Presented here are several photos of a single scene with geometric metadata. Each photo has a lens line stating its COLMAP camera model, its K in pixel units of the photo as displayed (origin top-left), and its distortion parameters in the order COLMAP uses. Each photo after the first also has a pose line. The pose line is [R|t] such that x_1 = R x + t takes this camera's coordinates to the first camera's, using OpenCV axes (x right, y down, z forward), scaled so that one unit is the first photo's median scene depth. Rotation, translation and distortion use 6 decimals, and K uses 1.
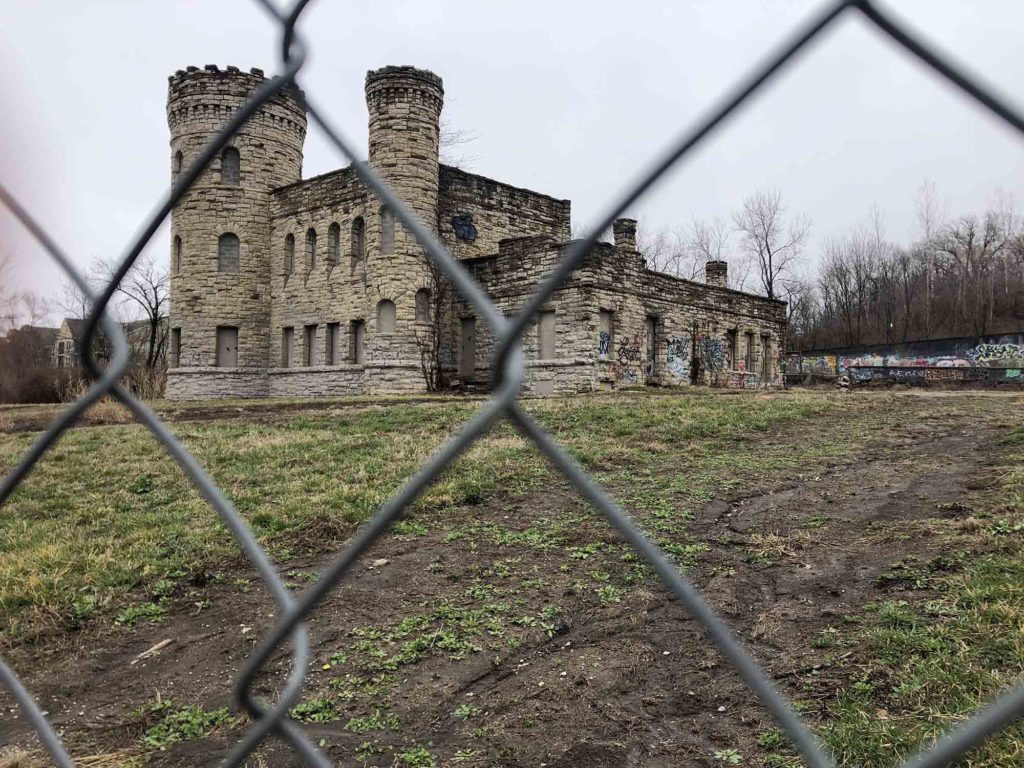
lens RADIAL K [[835.4, 0, 512.0], [0, 835.4, 384.0], [0, 0, 1]] dist [0.089227, -0.238010]
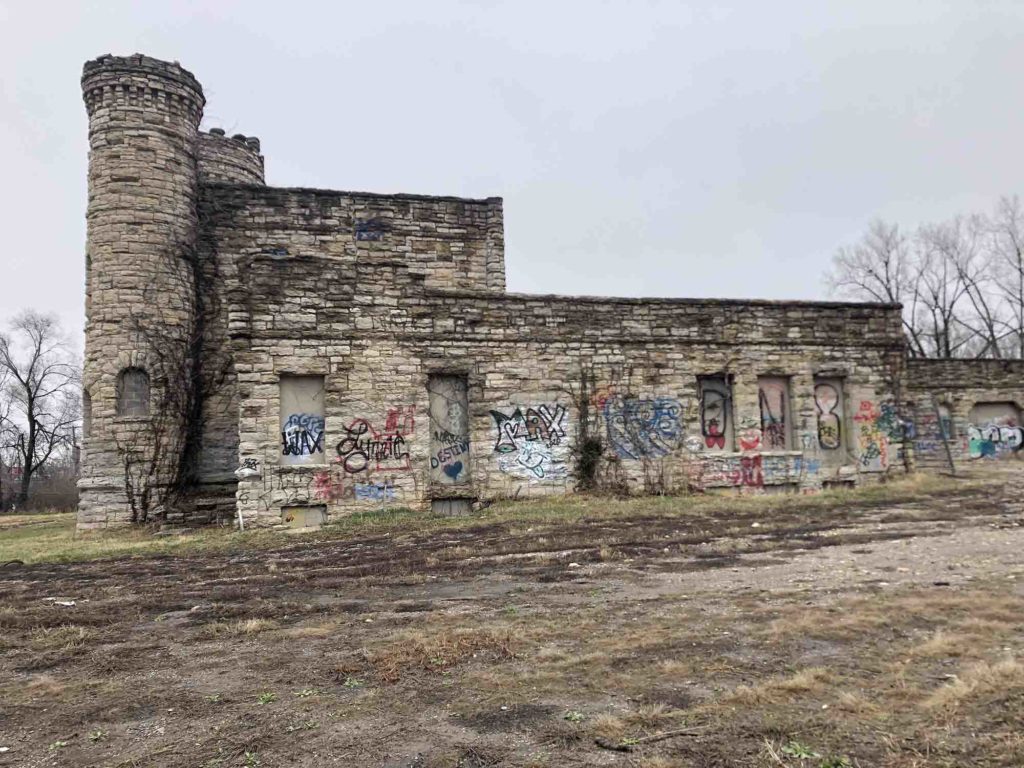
lens RADIAL K [[826.1, 0, 524.8], [0, 826.1, 381.1], [0, 0, 1]] dist [0.102218, -0.210595]
pose [[0.857712, -0.093818, -0.505498, 0.453629], [0.060080, 0.994763, -0.082682, -0.026446], [0.510608, 0.040547, 0.858857, 0.531377]]
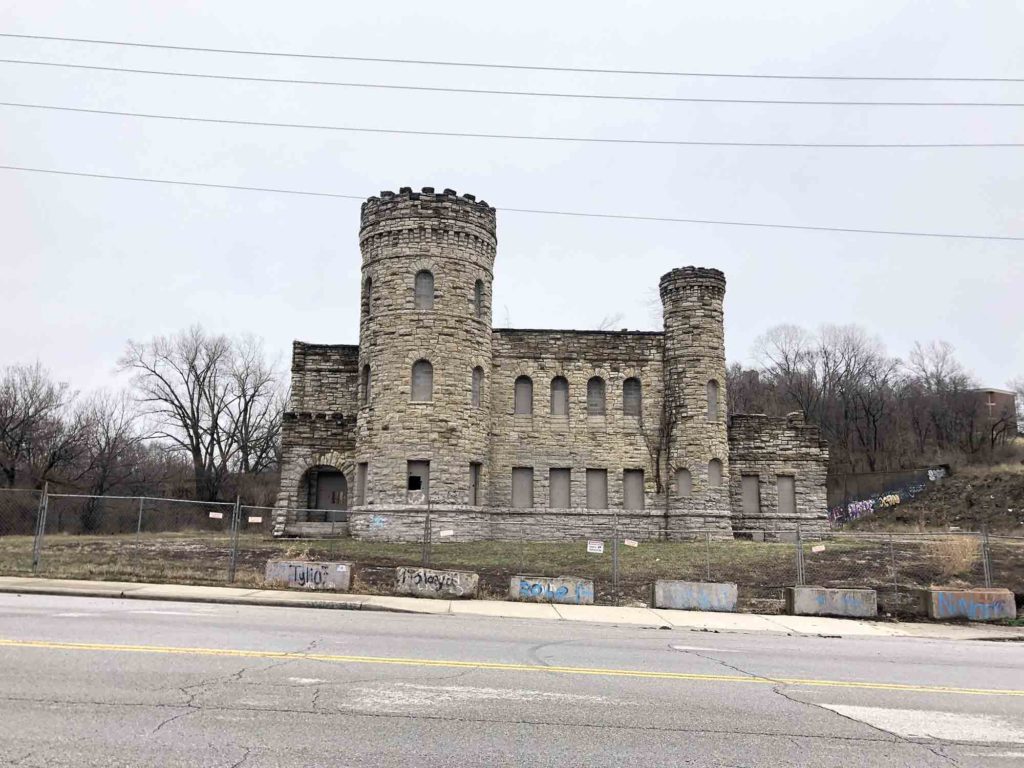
lens RADIAL K [[870.5, 0, 512.0], [0, 870.5, 384.0], [0, 0, 1]] dist [0.100631, -0.206720]
pose [[0.702425, 0.124042, 0.700865, -1.103575], [-0.027329, 0.988671, -0.147589, -0.012916], [-0.711233, 0.084516, 0.697857, 0.296806]]
